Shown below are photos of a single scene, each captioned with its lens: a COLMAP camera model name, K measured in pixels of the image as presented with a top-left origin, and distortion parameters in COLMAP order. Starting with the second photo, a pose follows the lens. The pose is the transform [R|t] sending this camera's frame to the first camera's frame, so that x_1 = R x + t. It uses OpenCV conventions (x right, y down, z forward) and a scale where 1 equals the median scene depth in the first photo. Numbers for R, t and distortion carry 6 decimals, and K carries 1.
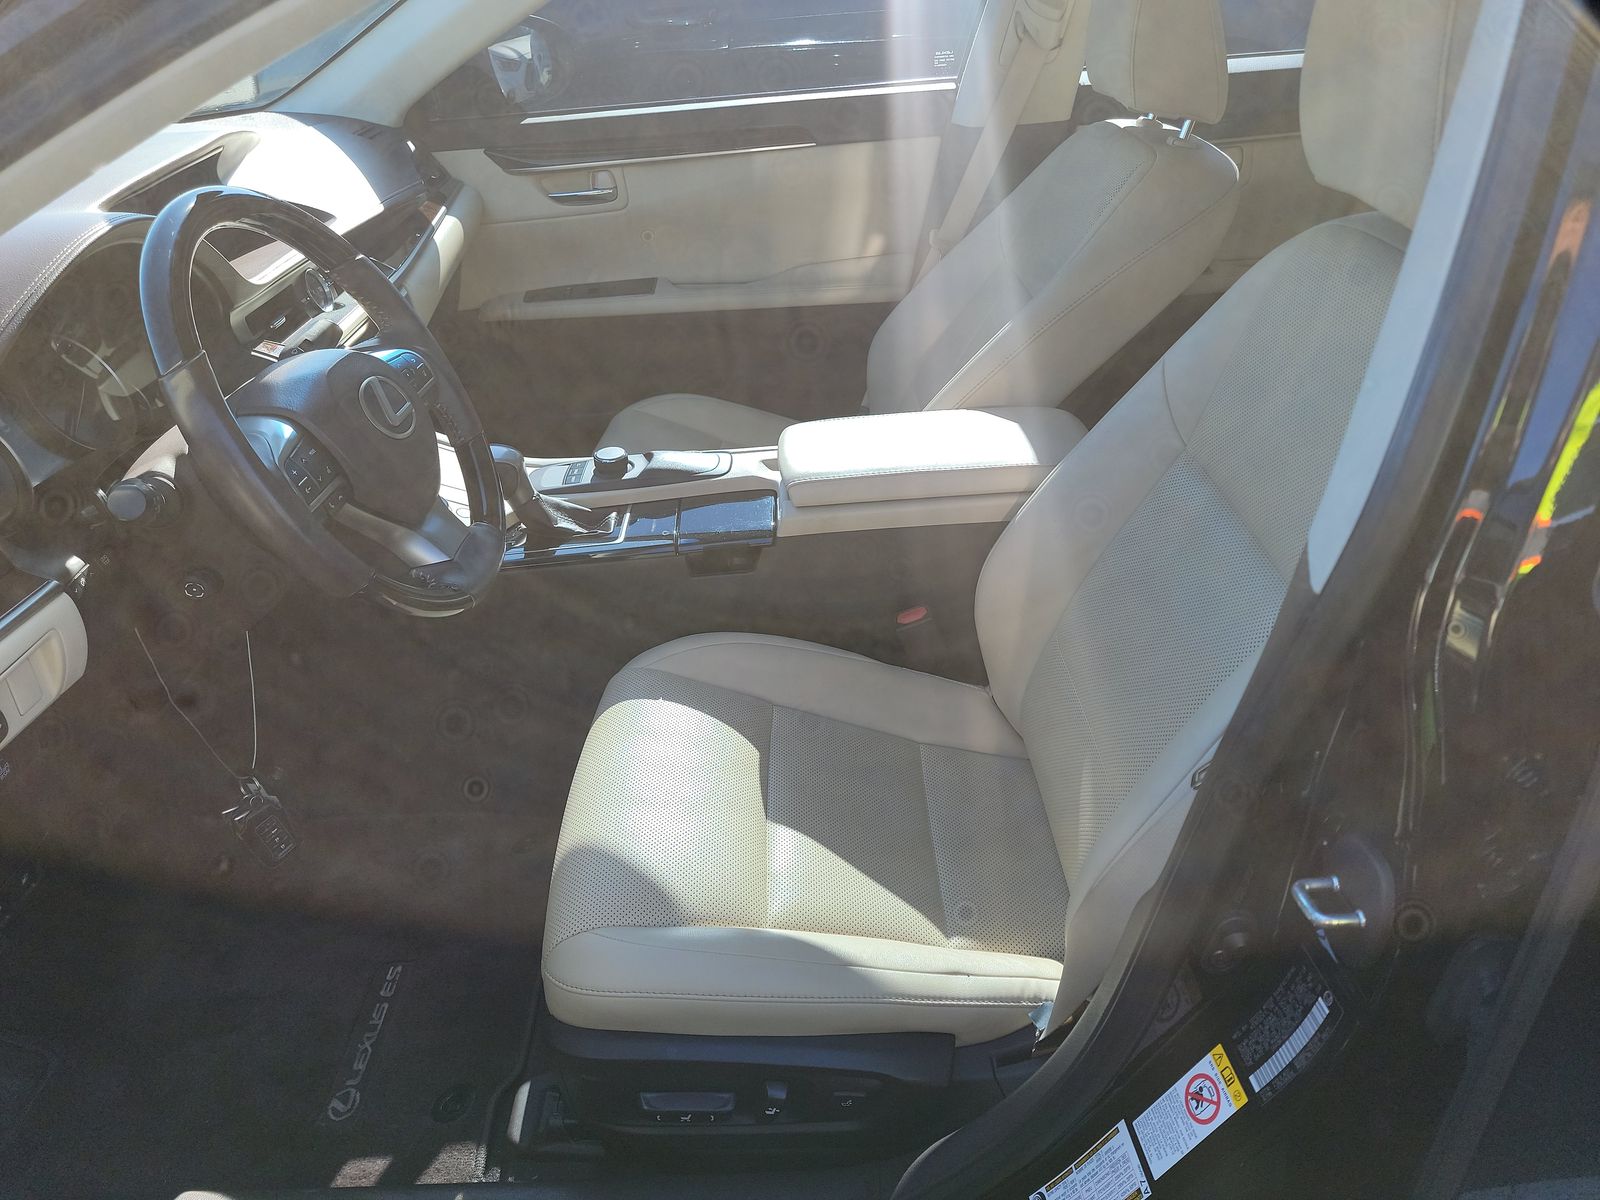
lens RADIAL K [[1120.7, 0, 807.8], [0, 1120.7, 582.3], [0, 0, 1]] dist [0.084904, -0.072129]
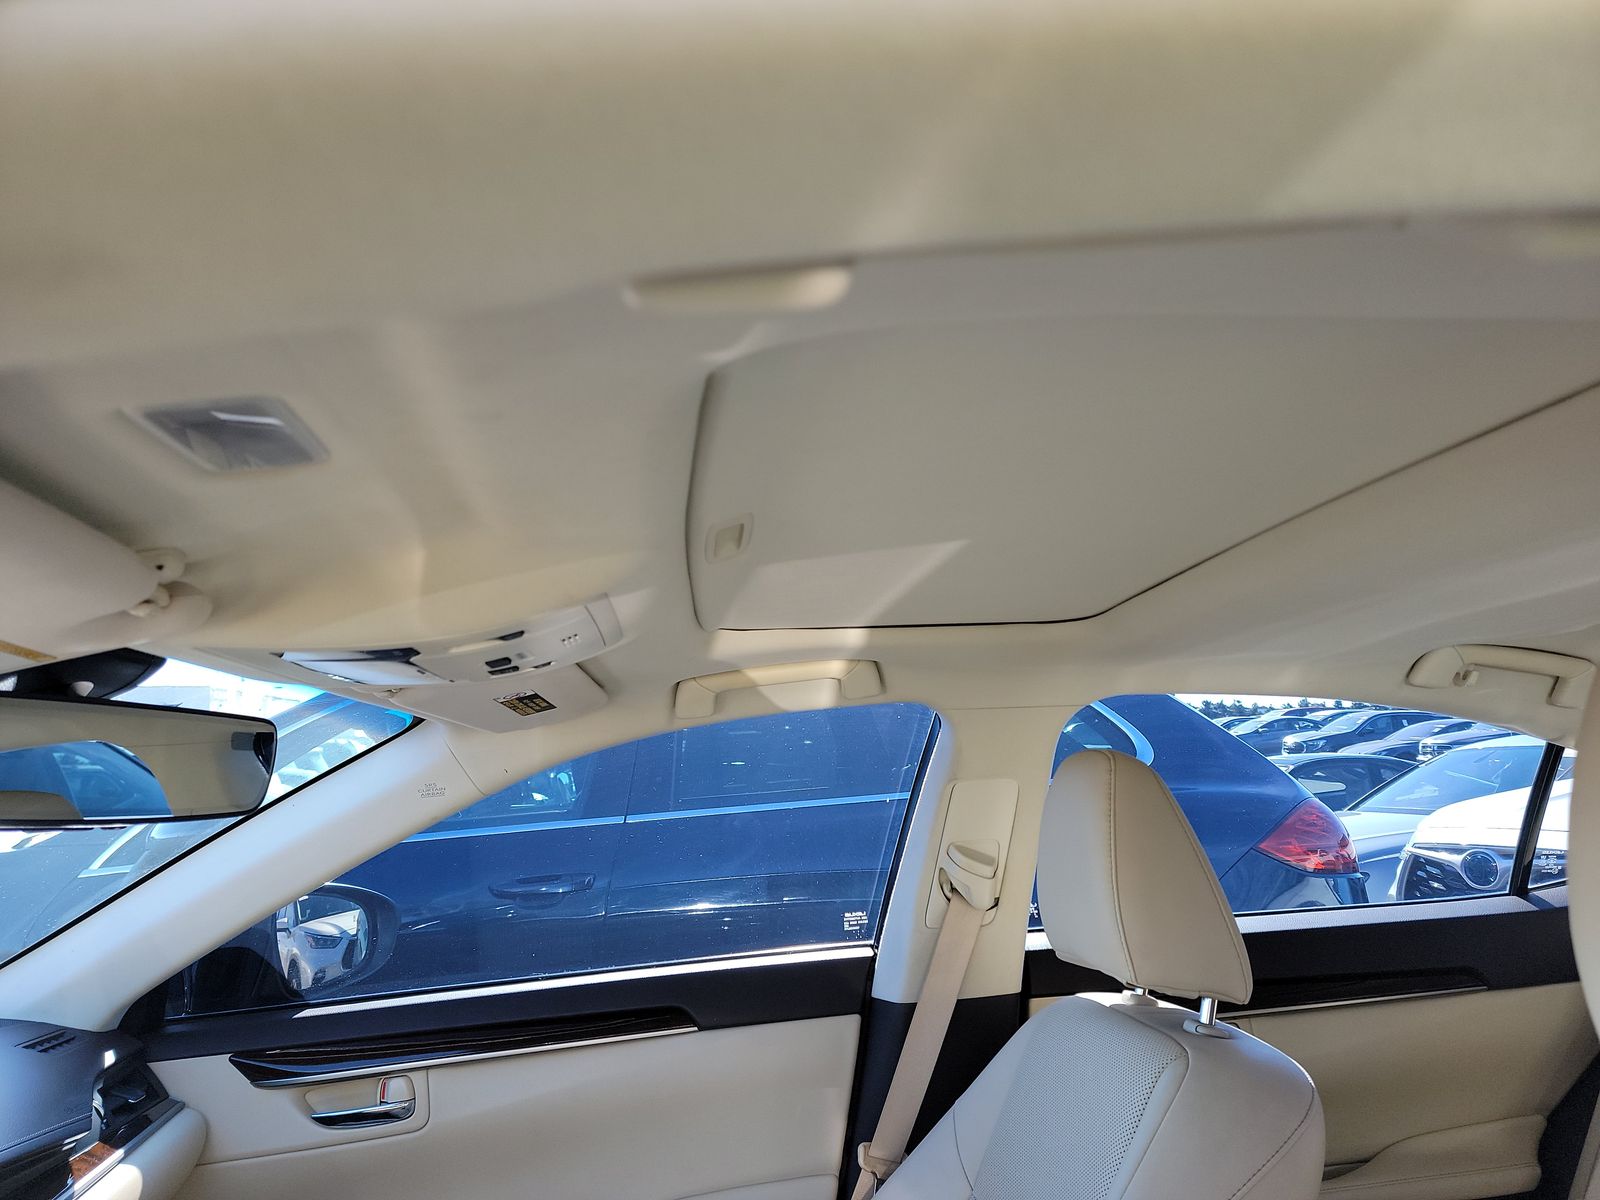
lens RADIAL K [[1125.8, 0, 800.0], [0, 1125.8, 600.0], [0, 0, 1]] dist [0.025214, 0.001310]
pose [[0.999153, -0.009734, 0.039990, 0.050190], [0.033540, 0.755700, -0.654058, -0.112693], [-0.023854, 0.654845, 0.755386, 0.253101]]
